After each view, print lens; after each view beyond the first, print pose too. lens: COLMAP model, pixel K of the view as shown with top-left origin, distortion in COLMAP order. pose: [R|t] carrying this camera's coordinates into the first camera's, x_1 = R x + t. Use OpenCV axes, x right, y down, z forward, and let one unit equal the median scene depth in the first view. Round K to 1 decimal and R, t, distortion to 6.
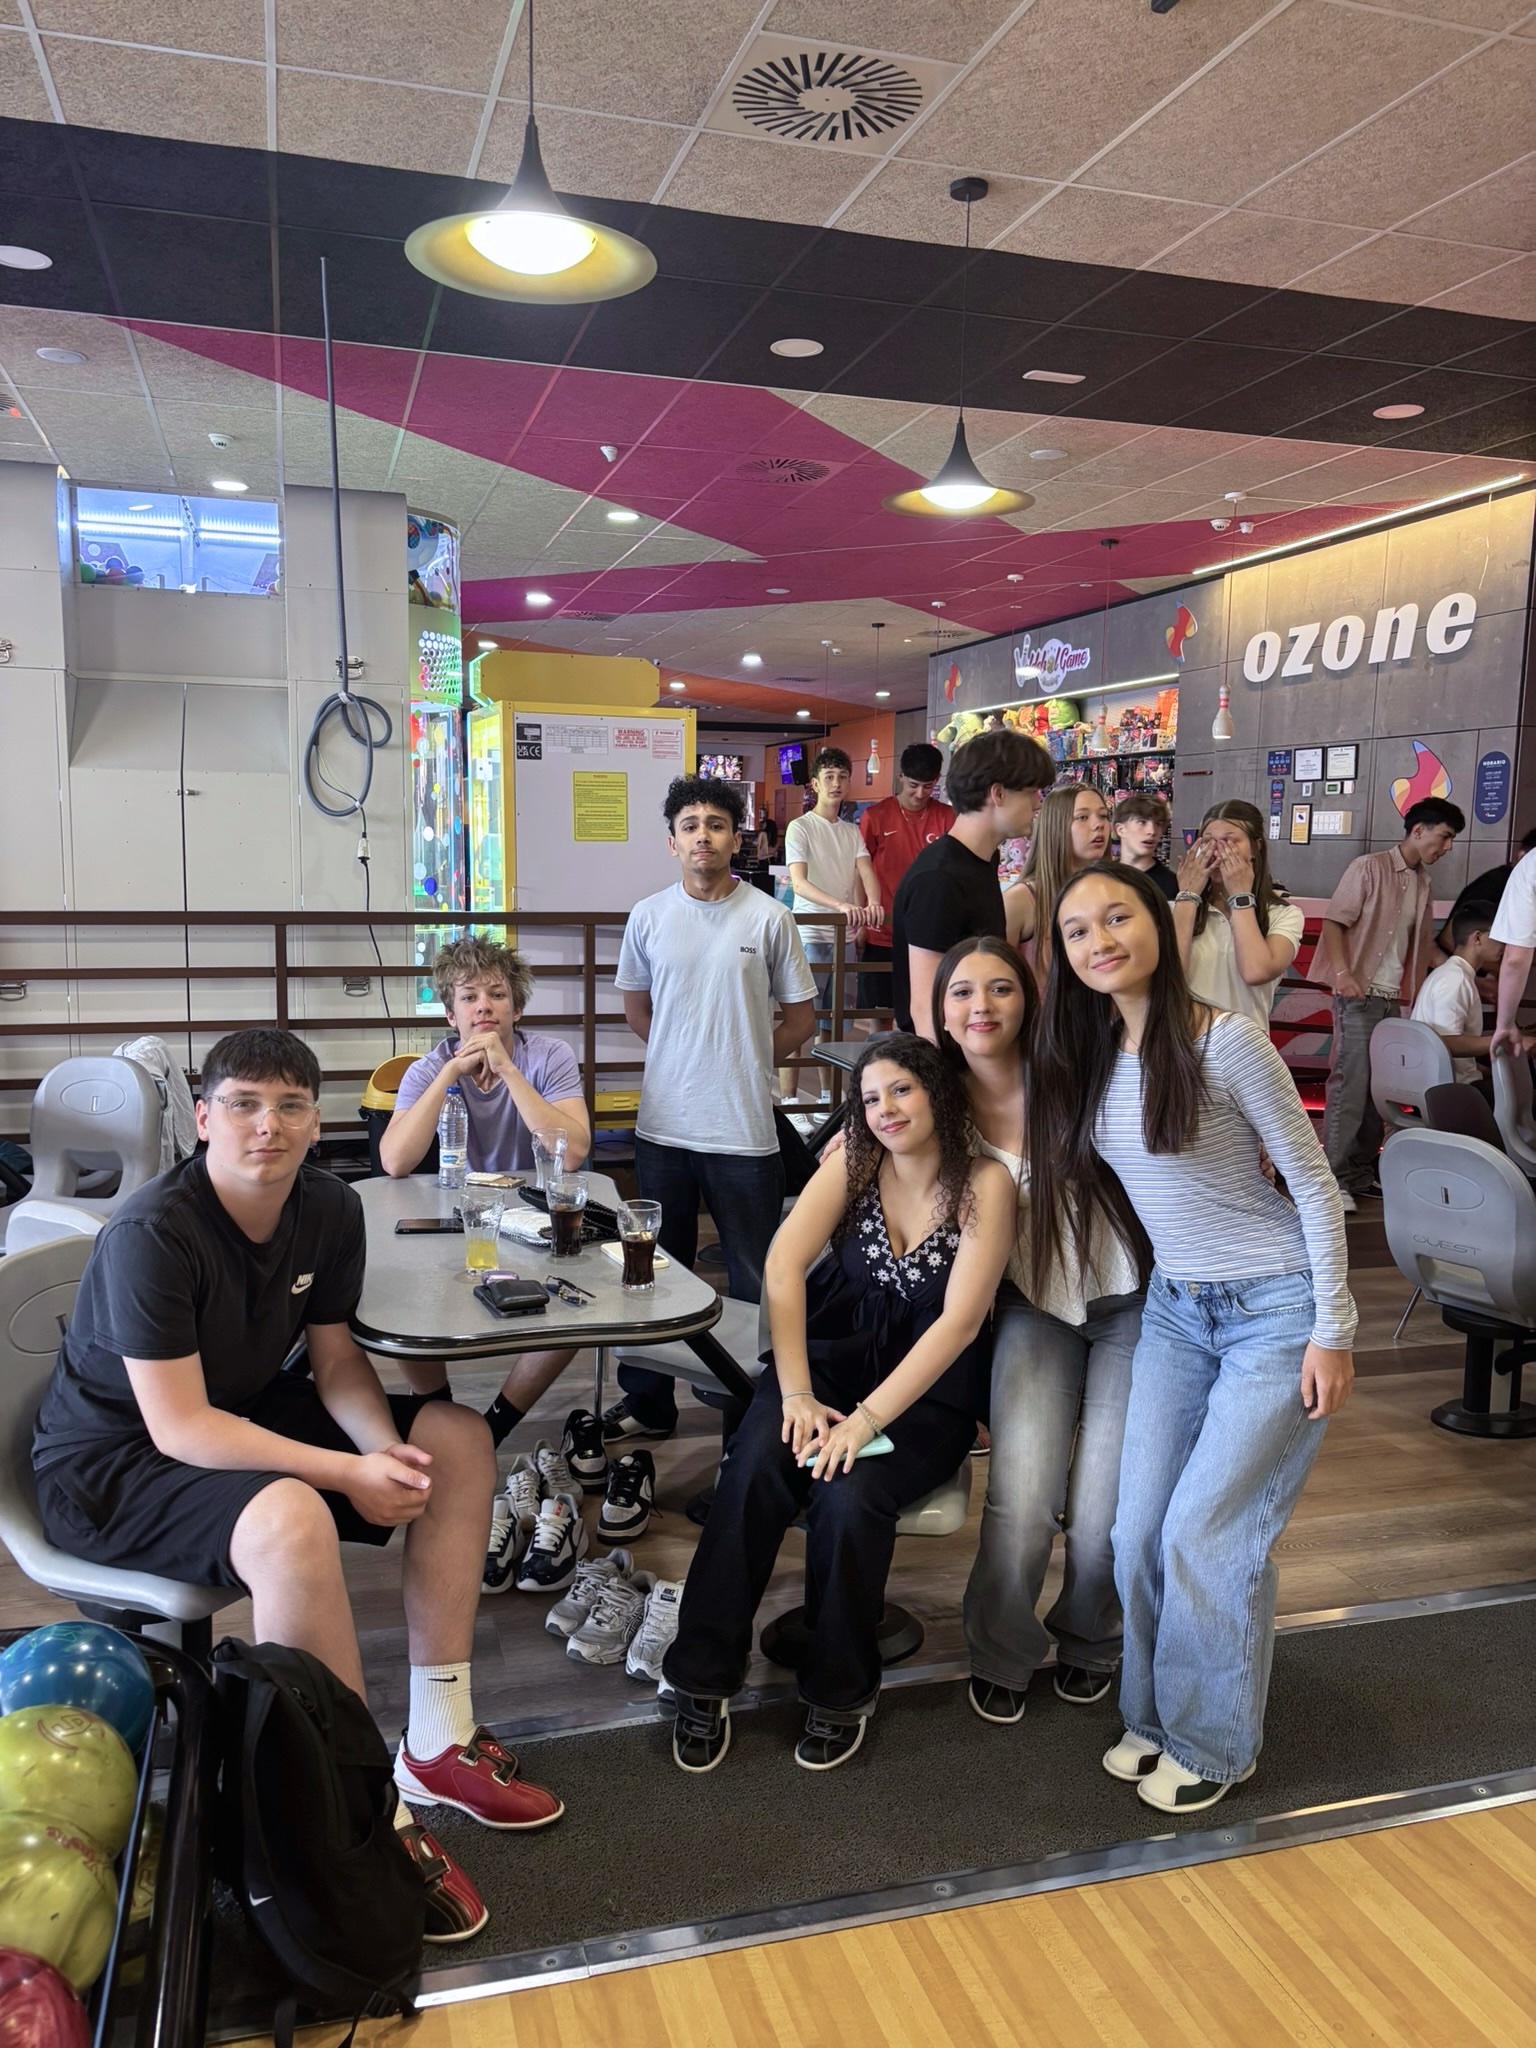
lens RADIAL K [[1558.7, 0, 751.6], [0, 1558.7, 1026.8], [0, 0, 1]] dist [0.014764, 0.006637]
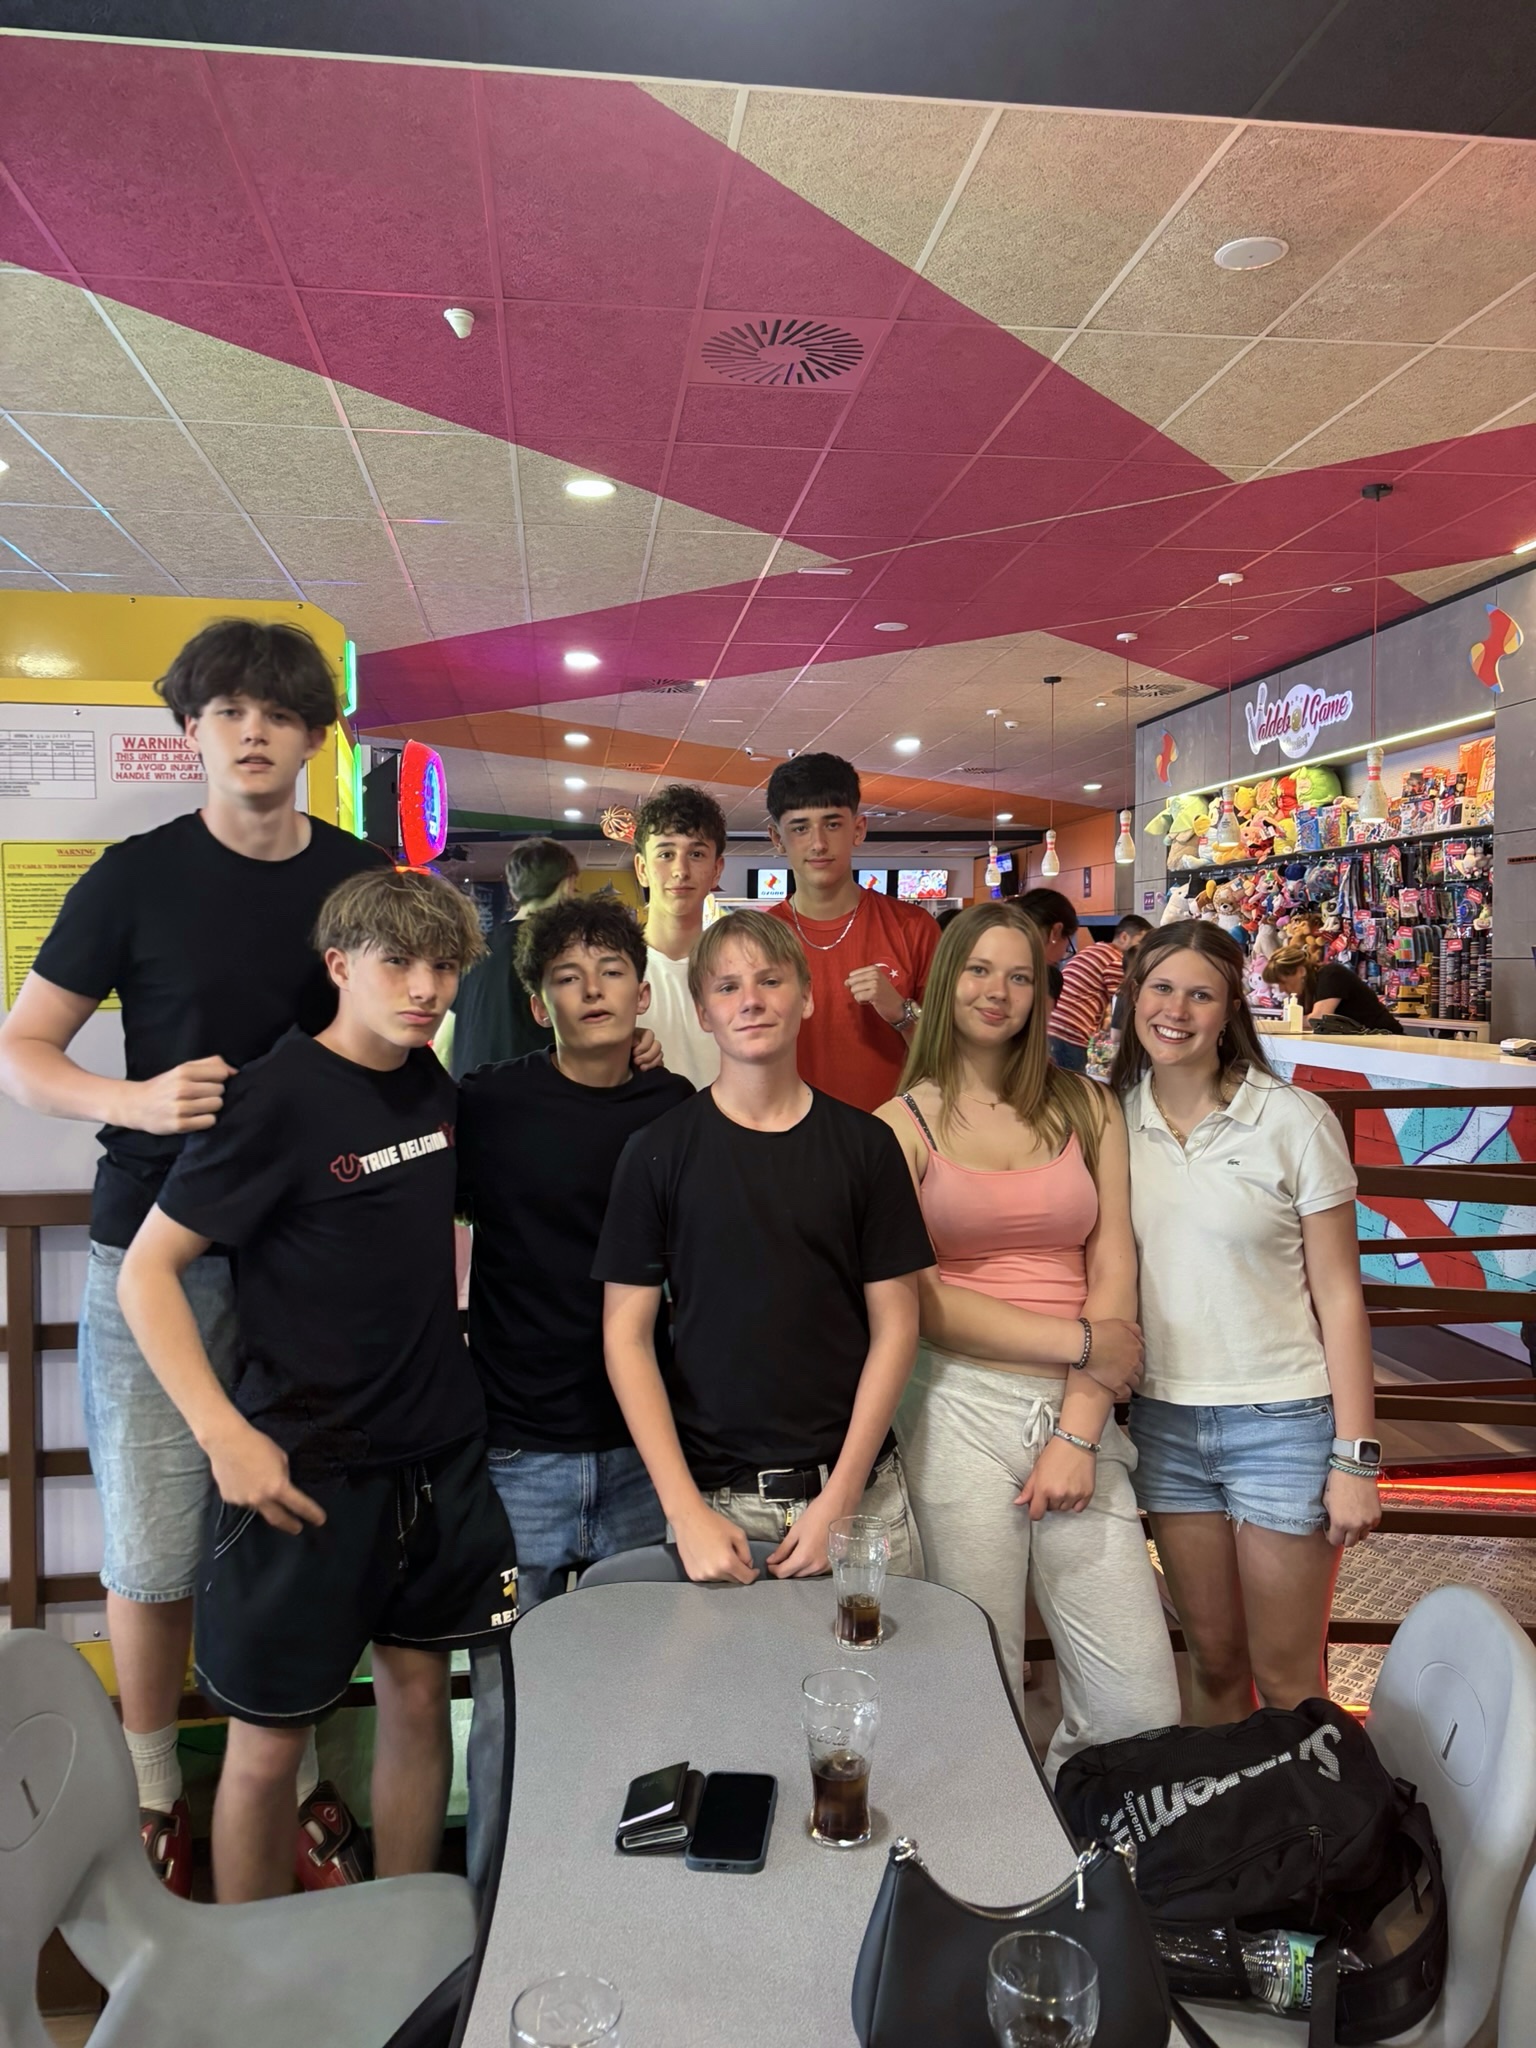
lens RADIAL K [[1558.7, 0, 785.5], [0, 1558.7, 1012.0], [0, 0, 1]] dist [0.014764, 0.006637]
pose [[0.989495, -0.019161, -0.143289, 0.064635], [0.006617, 0.996142, -0.087510, -0.040486], [0.144413, 0.085643, 0.985804, 0.293133]]
